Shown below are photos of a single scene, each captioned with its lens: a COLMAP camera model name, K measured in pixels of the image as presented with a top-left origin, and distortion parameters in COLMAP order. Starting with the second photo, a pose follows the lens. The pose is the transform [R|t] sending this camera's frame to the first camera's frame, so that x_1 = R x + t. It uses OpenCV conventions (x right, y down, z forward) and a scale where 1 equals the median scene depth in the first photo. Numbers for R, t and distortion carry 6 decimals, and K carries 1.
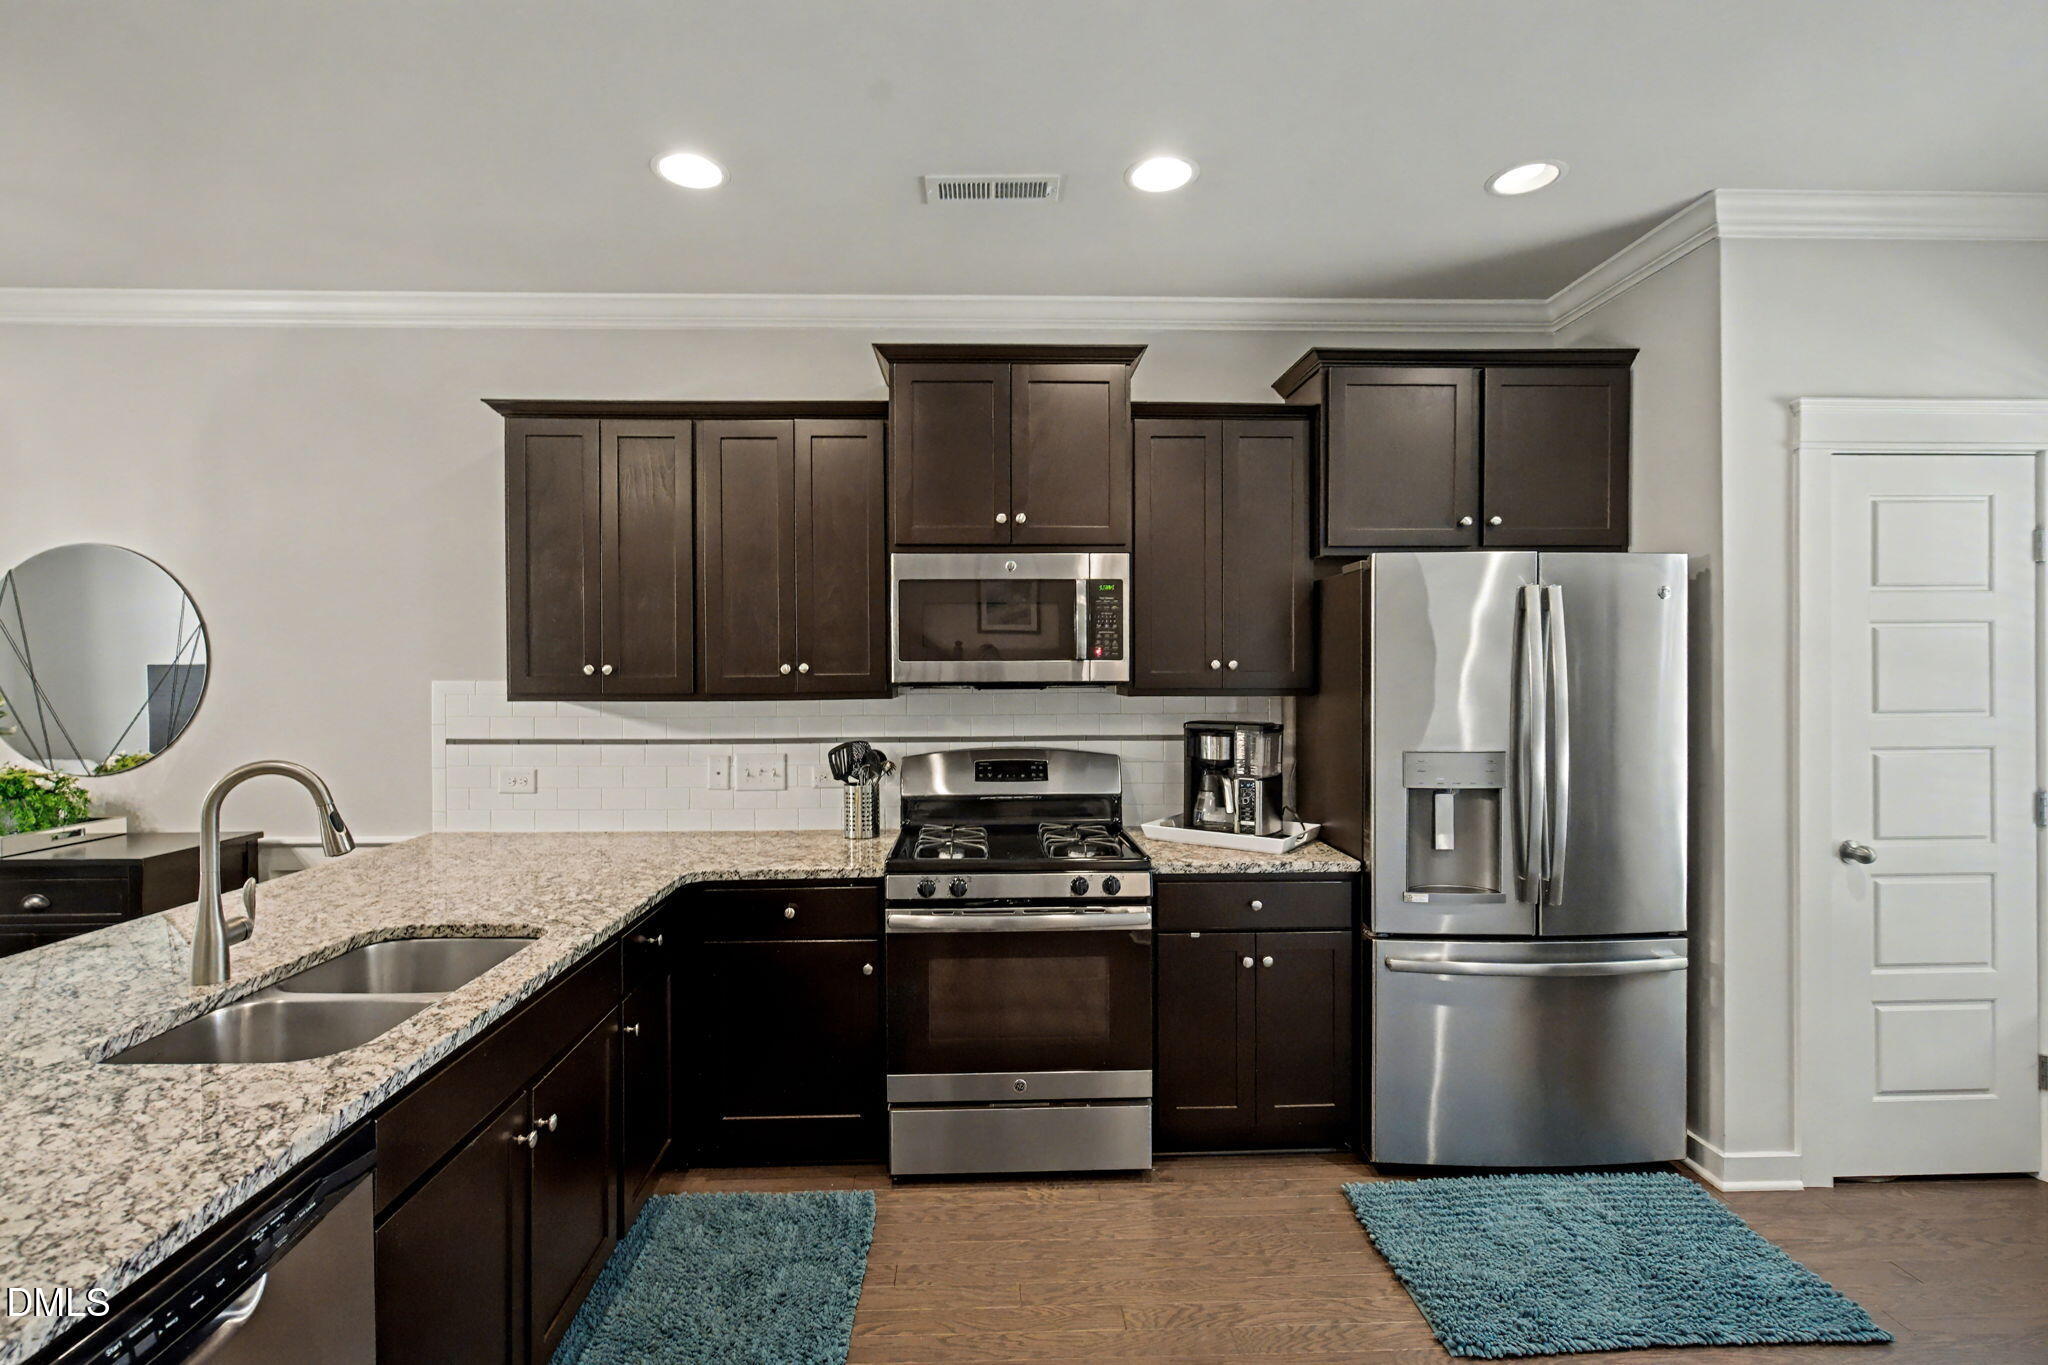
lens RADIAL K [[941.7, 0, 1011.4], [0, 941.7, 676.1], [0, 0, 1]] dist [-0.001409, -0.000318]
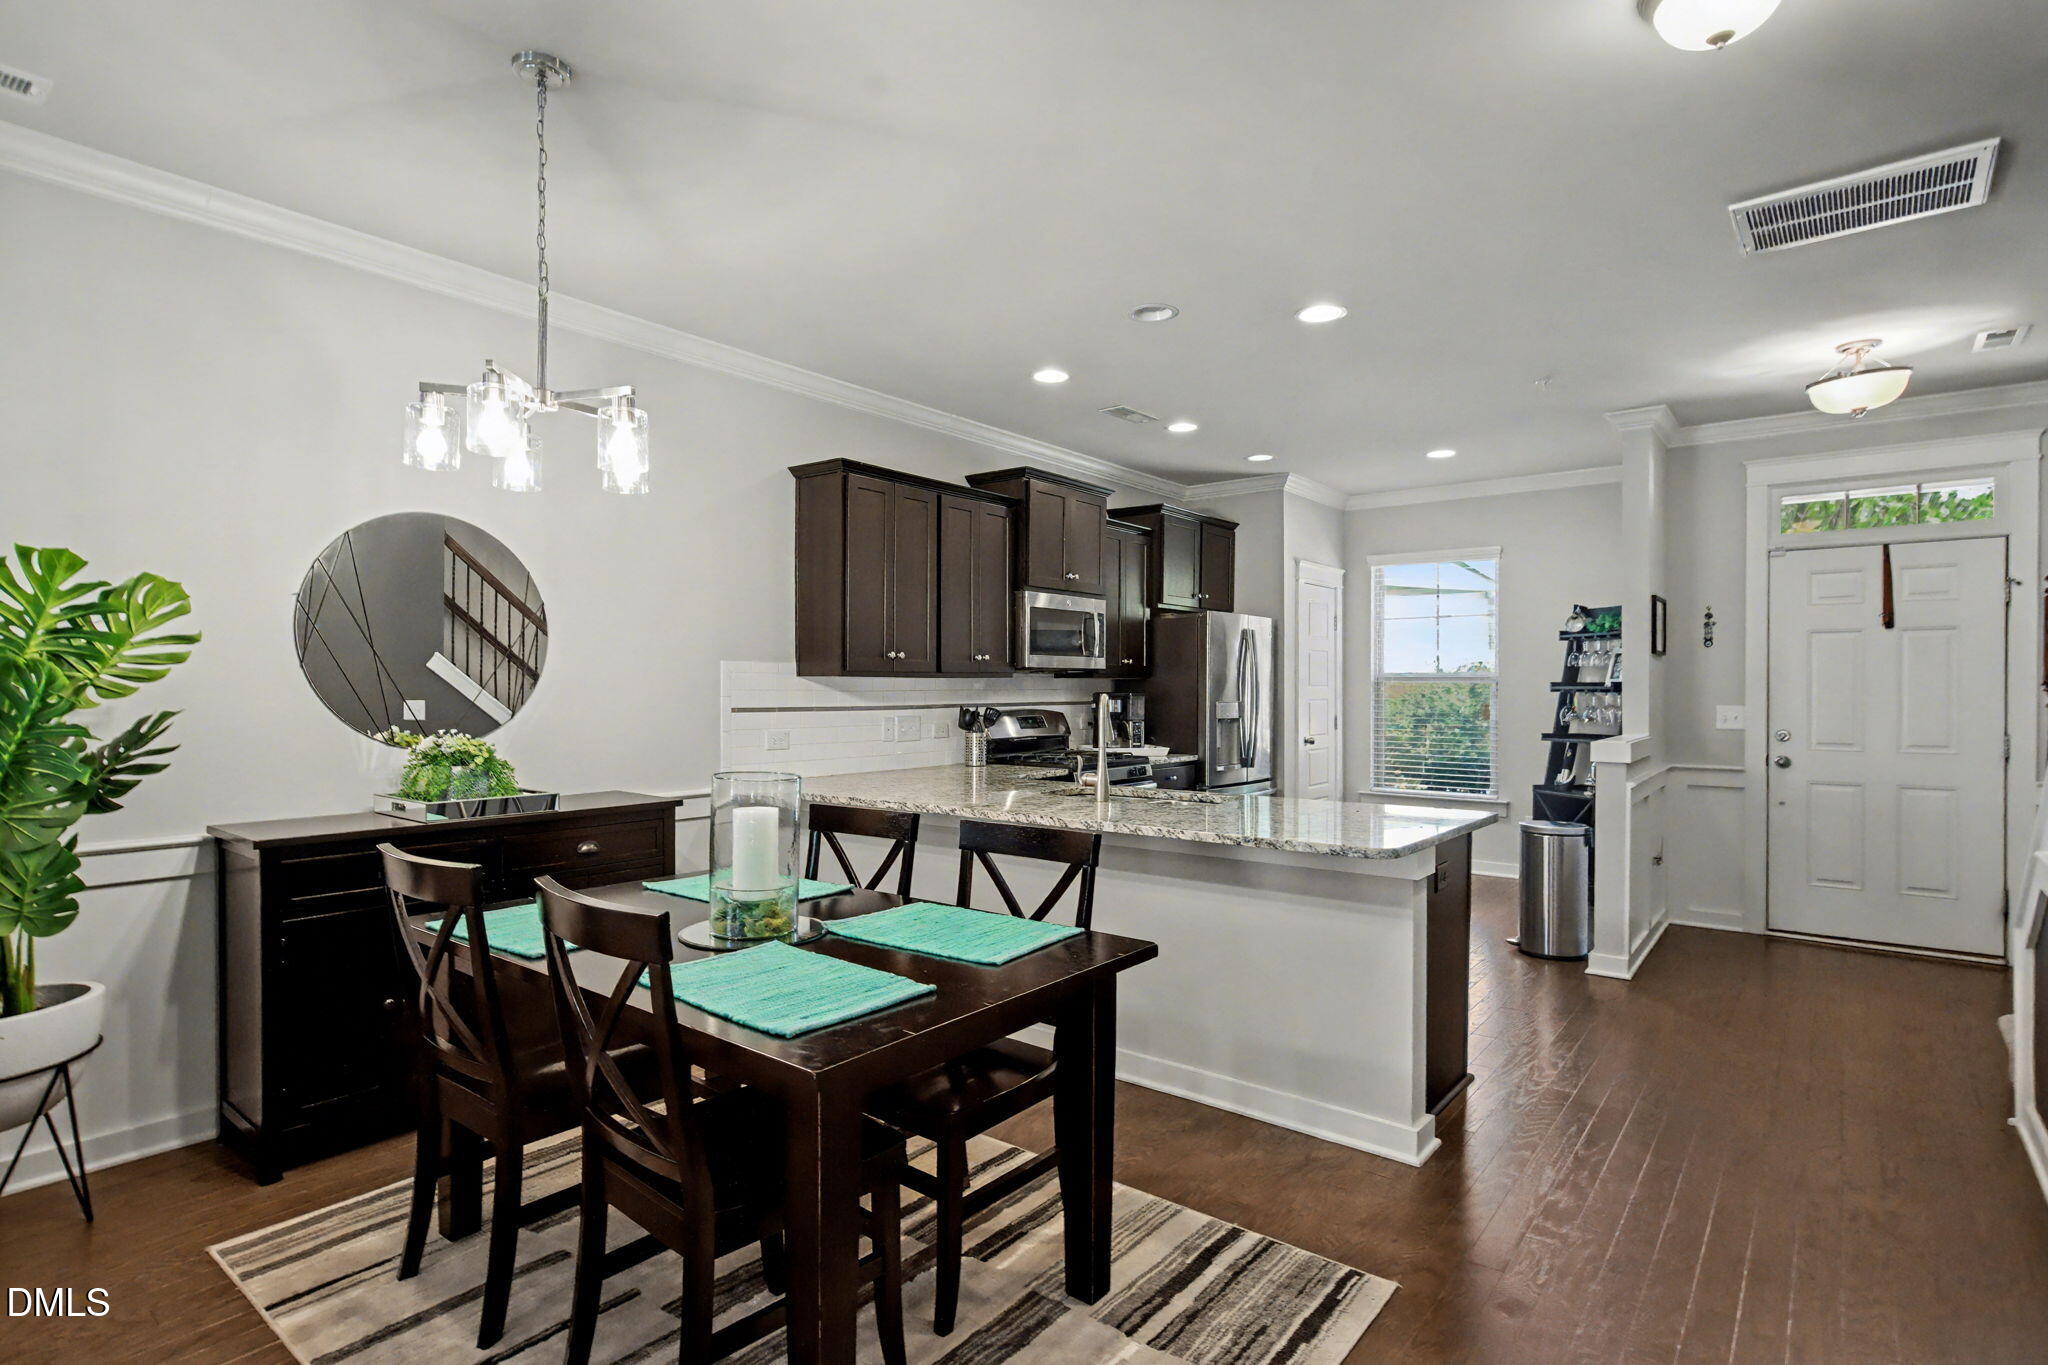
lens RADIAL K [[1021.7, 0, 1012.4], [0, 1021.7, 684.6], [0, 0, 1]] dist [0.002176, 0.000505]
pose [[0.652747, 0.004840, 0.757560, -1.467948], [0.002821, 0.999957, -0.008820, 0.051881], [-0.757571, 0.007895, 0.652706, -0.162346]]
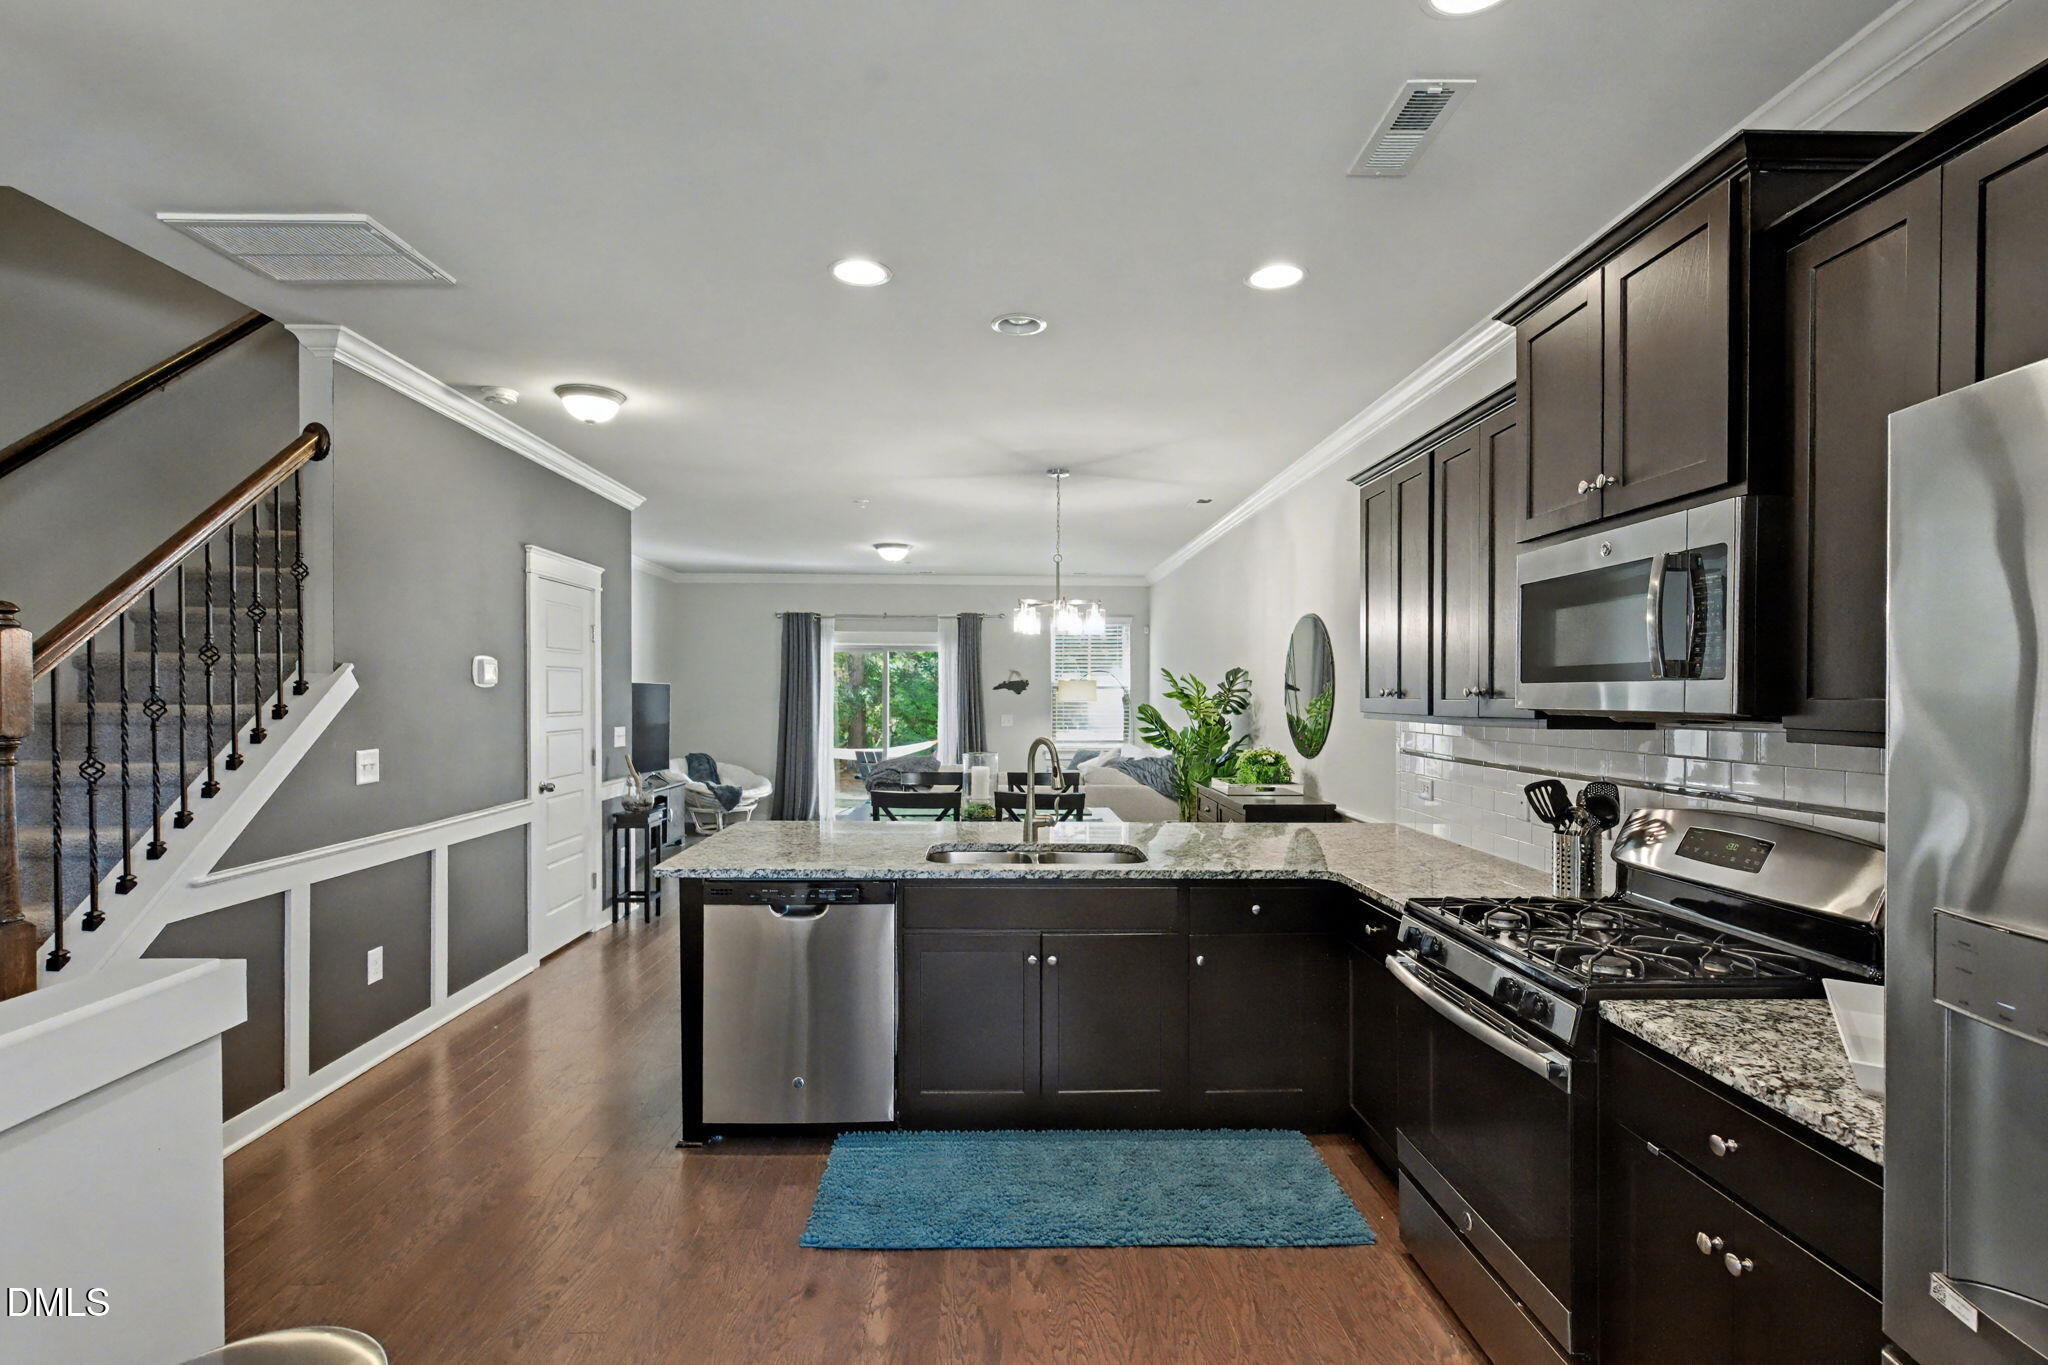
lens RADIAL K [[993.7, 0, 1030.9], [0, 993.7, 688.8], [0, 0, 1]] dist [0.060963, 0.000058]
pose [[0.006639, -0.000726, -0.999978, 0.741824], [-0.013223, 0.999912, -0.000814, -0.003547], [0.999891, 0.013228, 0.006629, 0.547528]]
